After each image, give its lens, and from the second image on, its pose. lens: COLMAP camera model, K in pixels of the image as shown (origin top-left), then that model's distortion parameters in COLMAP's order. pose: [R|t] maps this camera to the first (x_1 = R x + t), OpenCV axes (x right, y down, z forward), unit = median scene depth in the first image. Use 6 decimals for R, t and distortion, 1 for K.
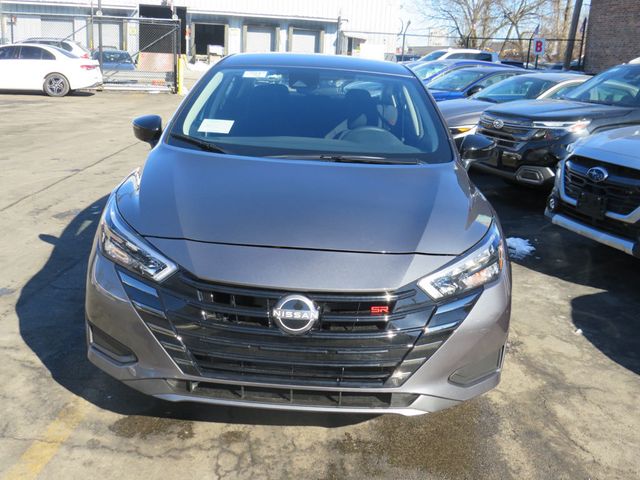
lens RADIAL K [[728.2, 0, 323.9], [0, 728.2, 248.6], [0, 0, 1]] dist [-0.050164, 0.000000]
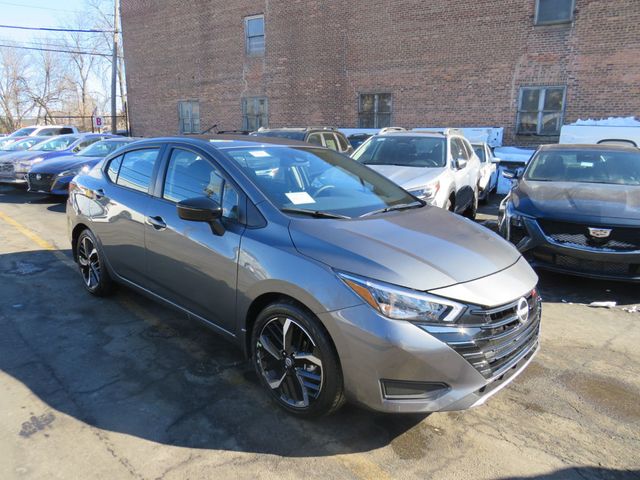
lens RADIAL K [[464.2, 0, 316.9], [0, 464.2, 244.2], [0, 0, 1]] dist [-0.045248, 0.037591]
pose [[0.678599, -0.209890, 0.703881, -0.819519], [0.215499, 0.973022, 0.082387, -0.178853], [-0.702184, 0.095778, 0.705524, 0.518760]]
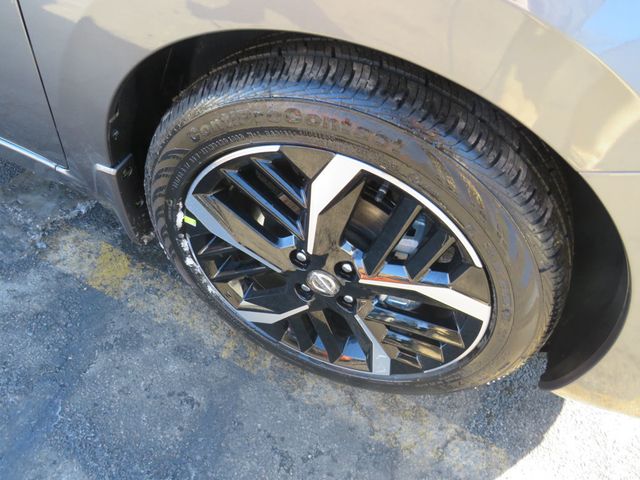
lens RADIAL K [[464.2, 0, 309.1], [0, 464.2, 247.4], [0, 0, 1]] dist [-0.045248, 0.037591]
pose [[0.392411, -0.725586, 0.565277, -0.448066], [0.162729, 0.659644, 0.733750, -0.105183], [-0.905280, -0.195945, 0.376925, 1.065576]]
